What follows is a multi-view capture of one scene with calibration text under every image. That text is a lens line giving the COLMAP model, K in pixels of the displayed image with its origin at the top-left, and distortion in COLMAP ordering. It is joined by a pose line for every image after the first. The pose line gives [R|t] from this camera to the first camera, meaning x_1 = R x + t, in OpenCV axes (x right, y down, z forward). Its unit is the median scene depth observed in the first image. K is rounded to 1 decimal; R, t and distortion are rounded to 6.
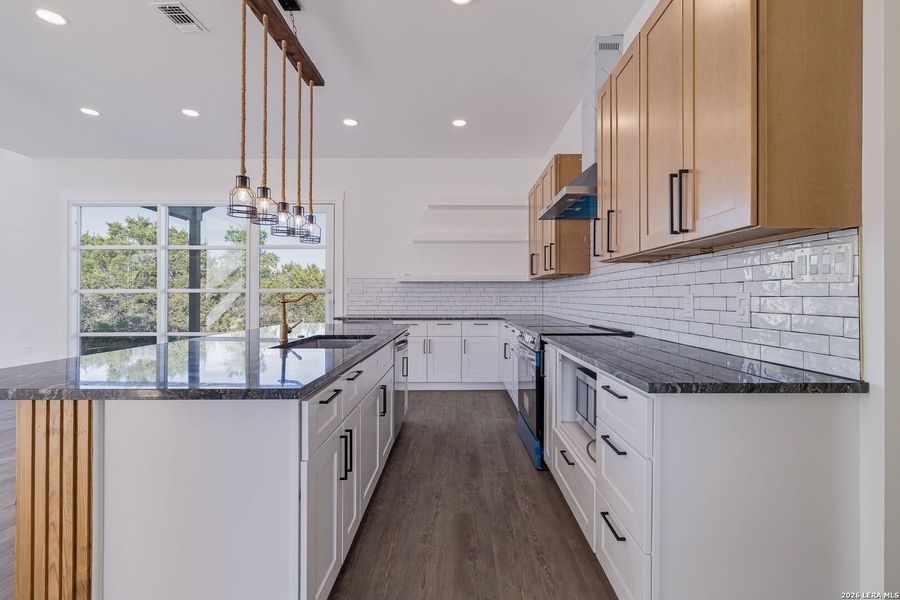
lens RADIAL K [[412.2, 0, 457.3], [0, 412.2, 295.8], [0, 0, 1]] dist [-0.006081, 0.001548]
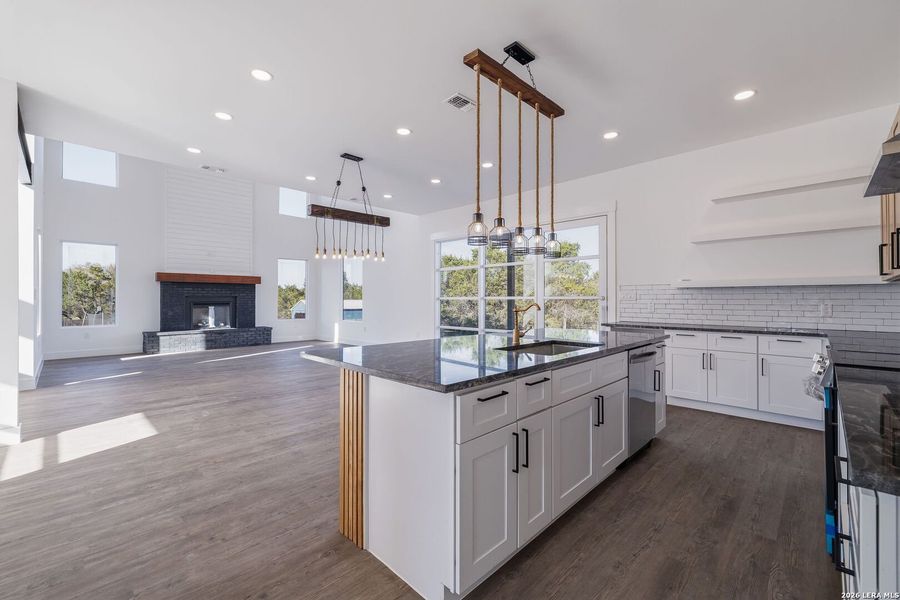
lens RADIAL K [[375.8, 0, 448.2], [0, 375.8, 297.5], [0, 0, 1]] dist [0.000537, 0.000052]
pose [[0.705924, -0.004213, -0.708275, 0.169935], [0.000505, 0.999985, -0.005445, -0.014434], [0.708287, 0.003487, 0.705916, 0.071817]]
